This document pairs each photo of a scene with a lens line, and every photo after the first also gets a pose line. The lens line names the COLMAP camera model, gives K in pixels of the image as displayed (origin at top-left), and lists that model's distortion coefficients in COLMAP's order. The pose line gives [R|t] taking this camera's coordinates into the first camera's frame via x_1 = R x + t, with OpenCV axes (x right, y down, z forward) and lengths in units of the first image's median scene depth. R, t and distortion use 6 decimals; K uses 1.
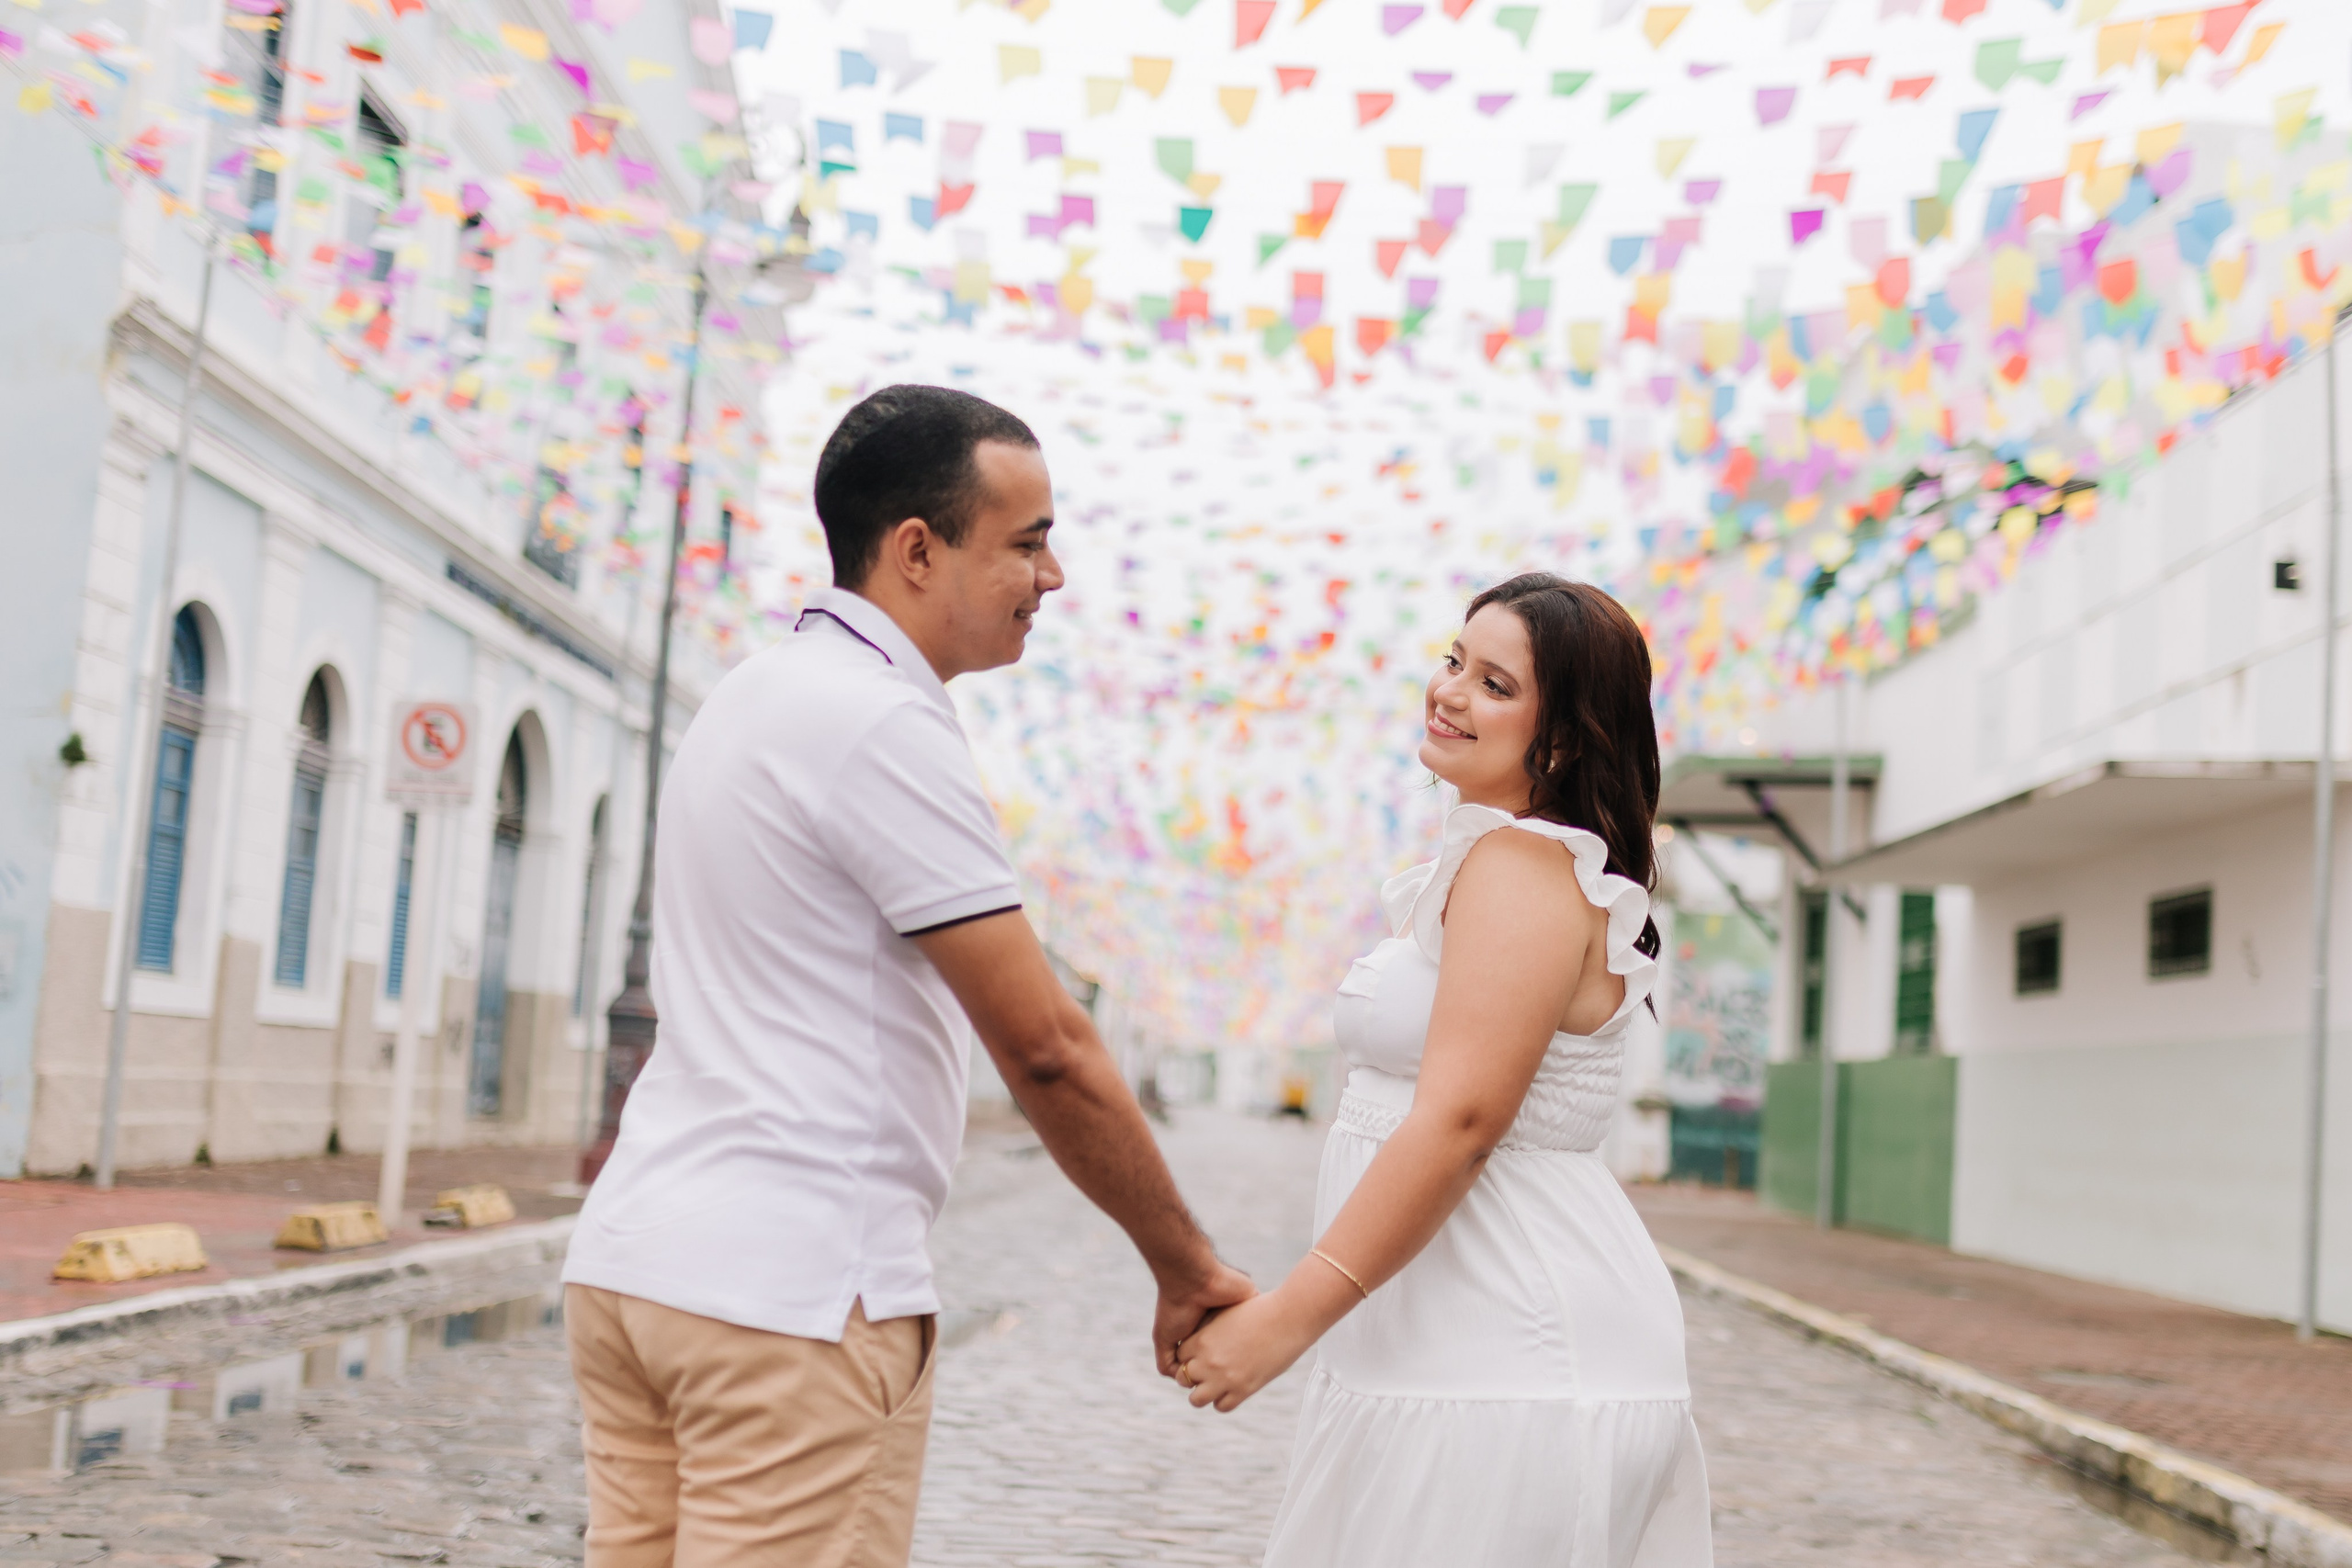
lens RADIAL K [[2367.2, 0, 1179.8], [0, 2367.2, 847.5], [0, 0, 1]] dist [-0.009266, -0.014574]
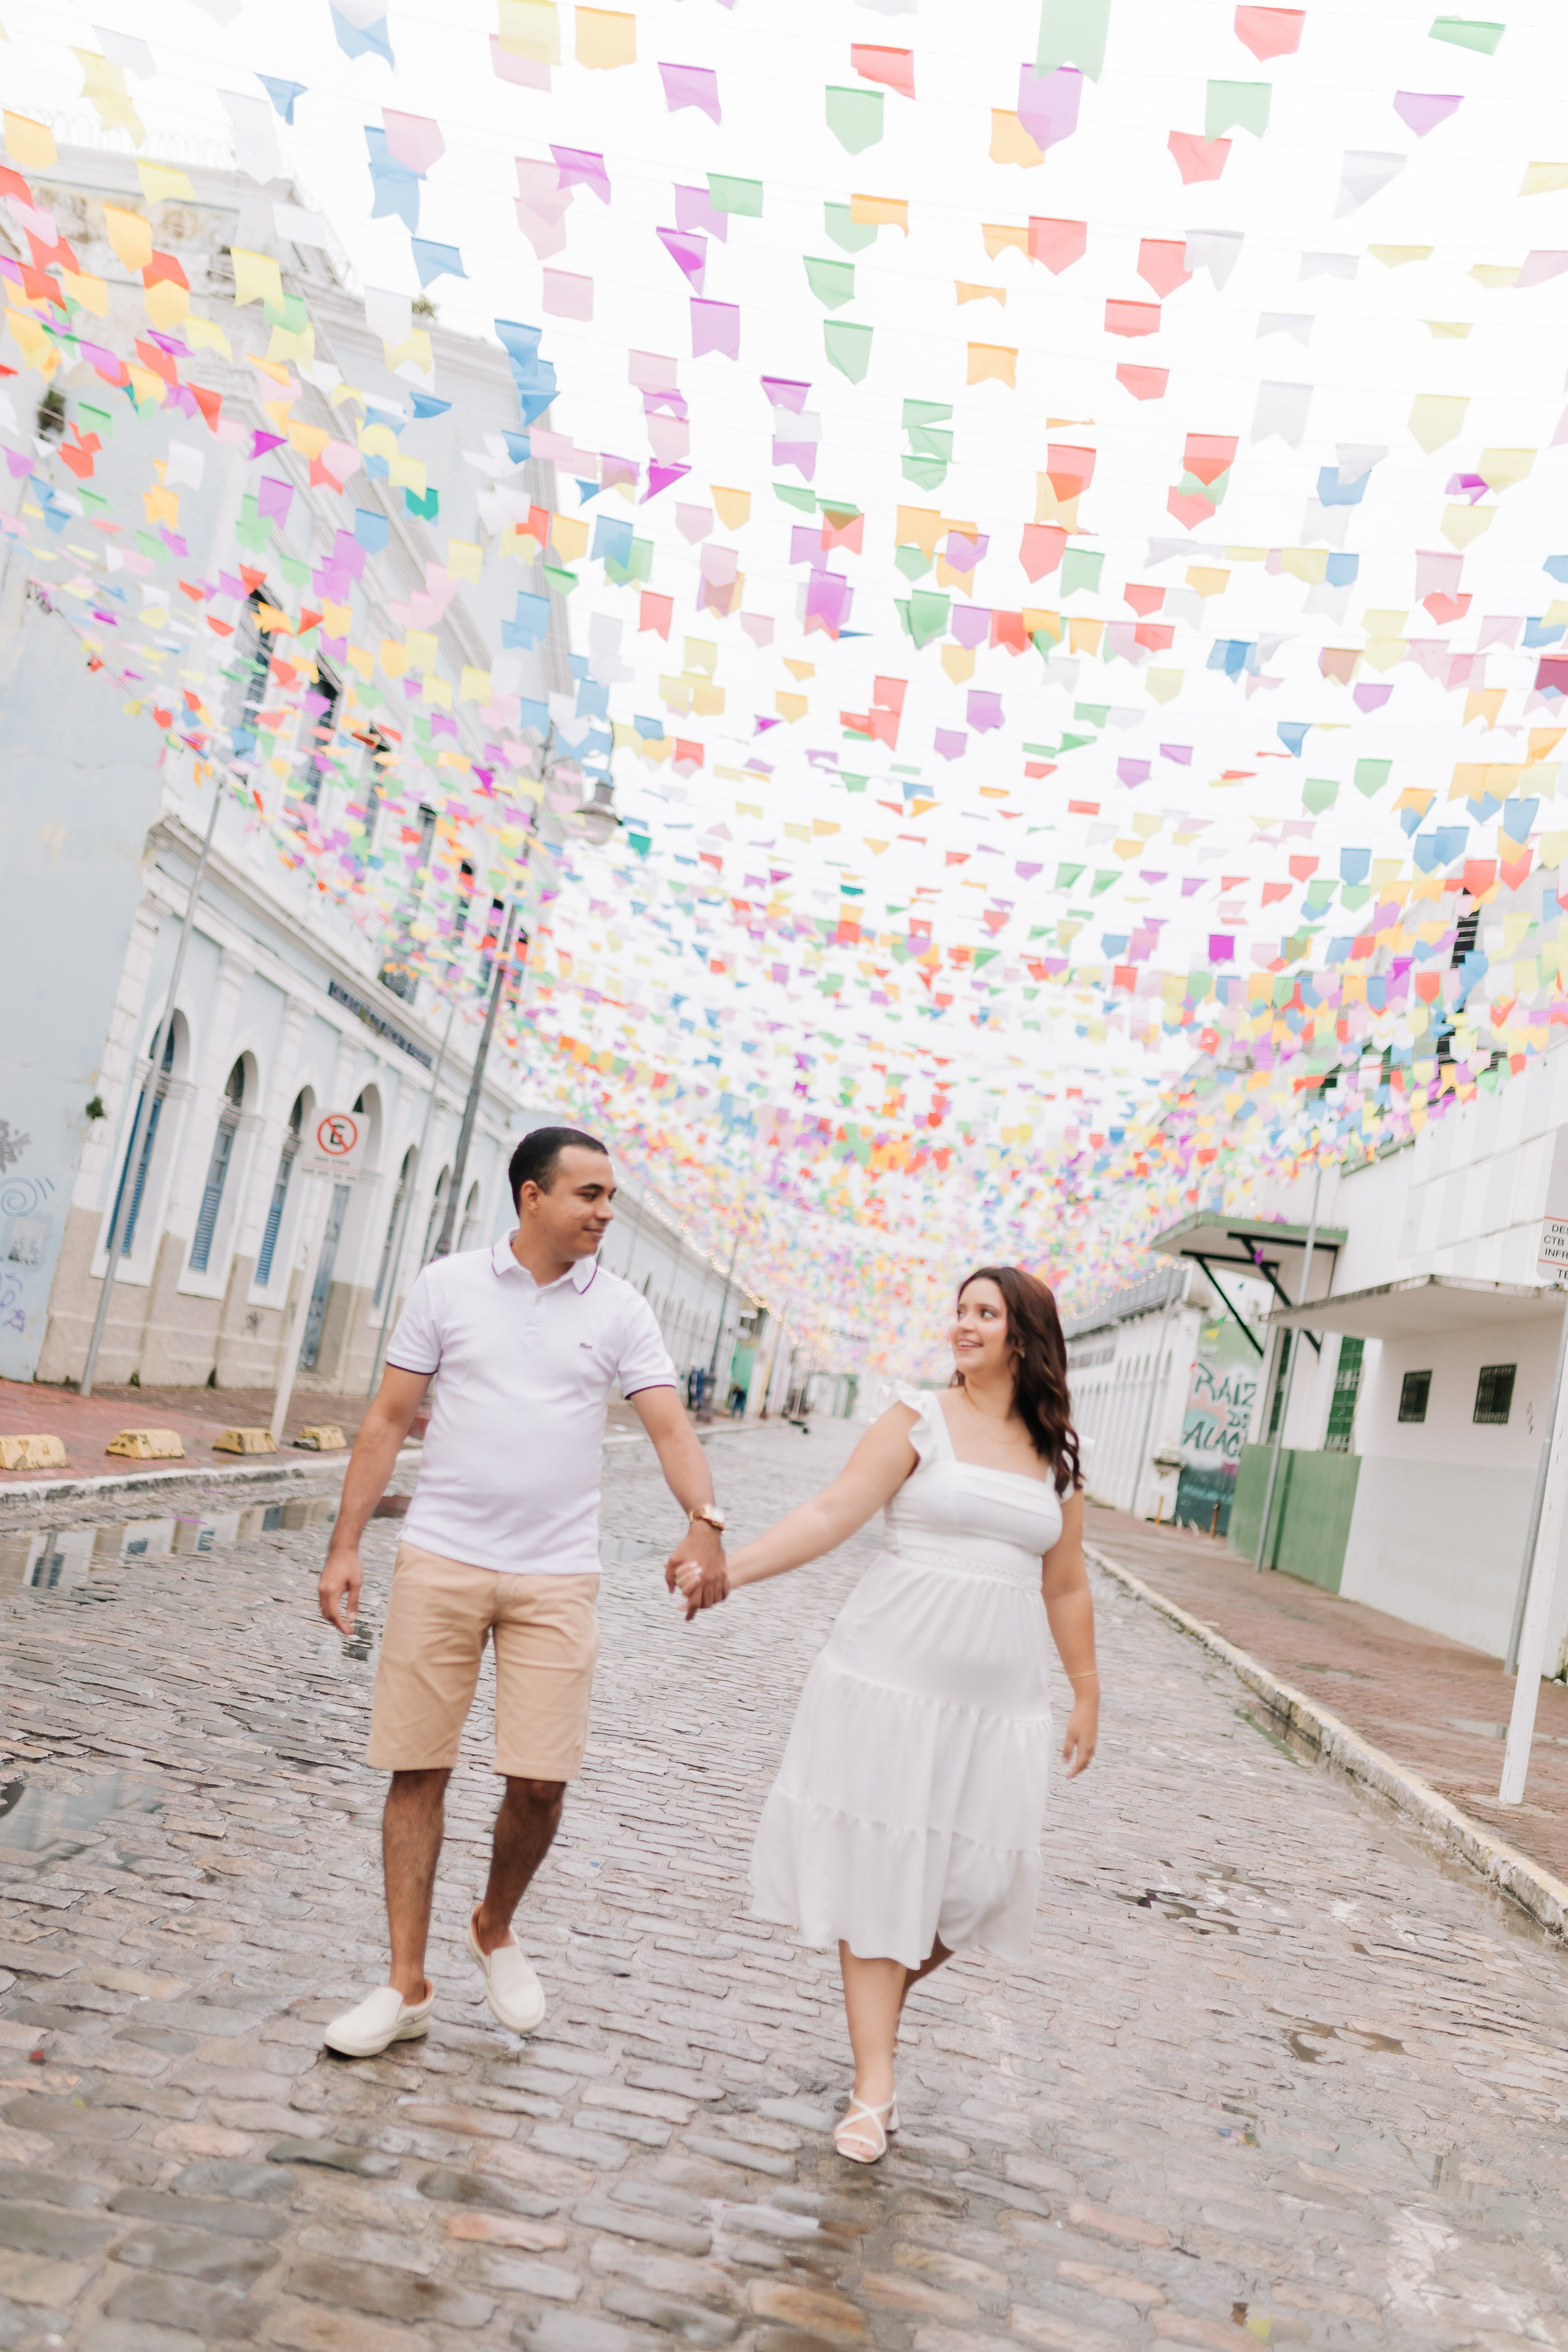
lens RADIAL K [[2367.4, 0, 790.1], [0, 2367.4, 1181.7], [0, 0, 1]] dist [-0.009266, -0.014574]
pose [[0.992174, 0.118671, -0.038831, 0.037701], [-0.118003, 0.992830, 0.019066, -0.070397], [0.040815, -0.014335, 0.999064, -0.469155]]
